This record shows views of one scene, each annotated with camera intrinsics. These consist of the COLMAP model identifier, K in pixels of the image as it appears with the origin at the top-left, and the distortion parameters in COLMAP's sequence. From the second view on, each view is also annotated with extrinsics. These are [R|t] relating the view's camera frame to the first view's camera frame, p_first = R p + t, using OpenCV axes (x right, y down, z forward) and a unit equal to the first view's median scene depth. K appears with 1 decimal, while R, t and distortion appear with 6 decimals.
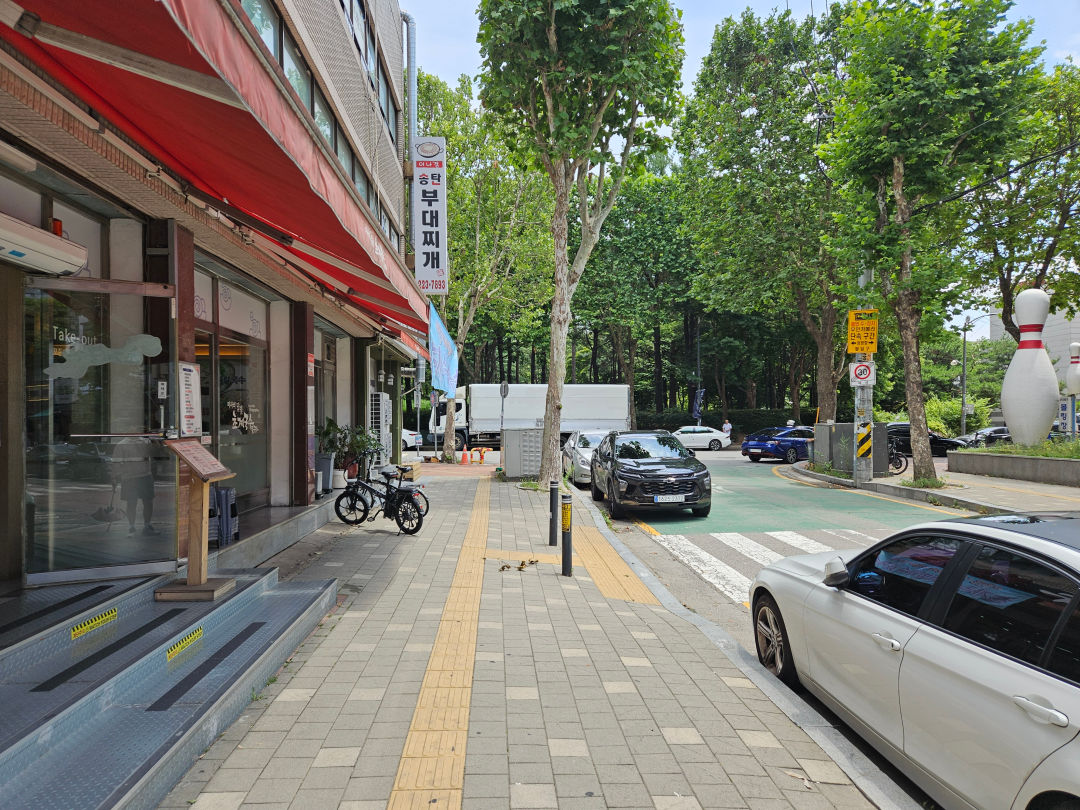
lens RADIAL K [[728.7, 0, 540.0], [0, 728.7, 405.0], [0, 0, 1]] dist [0.043688, -0.001539]
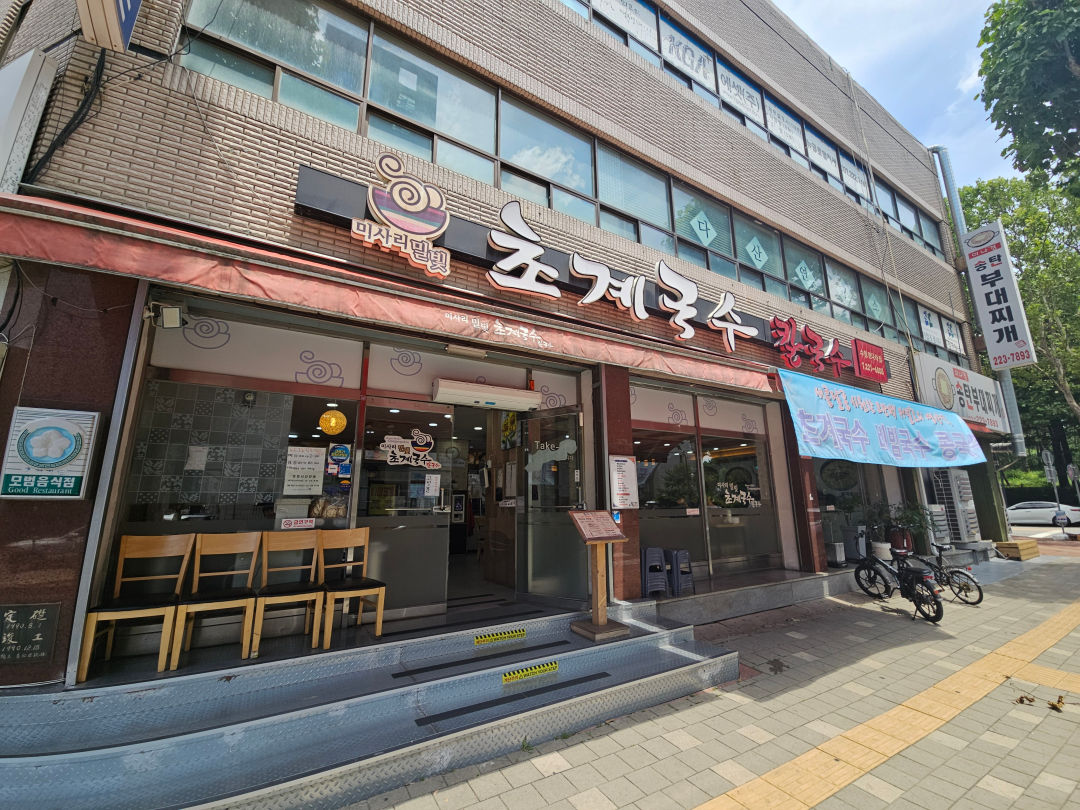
lens RADIAL K [[439.2, 0, 540.0], [0, 439.2, 405.0], [0, 0, 1]] dist [0.023461, -0.012425]
pose [[0.462228, -0.190530, -0.866050, 0.130985], [0.026519, 0.979178, -0.201264, 0.009027], [0.886364, 0.070063, 0.457656, 0.284707]]
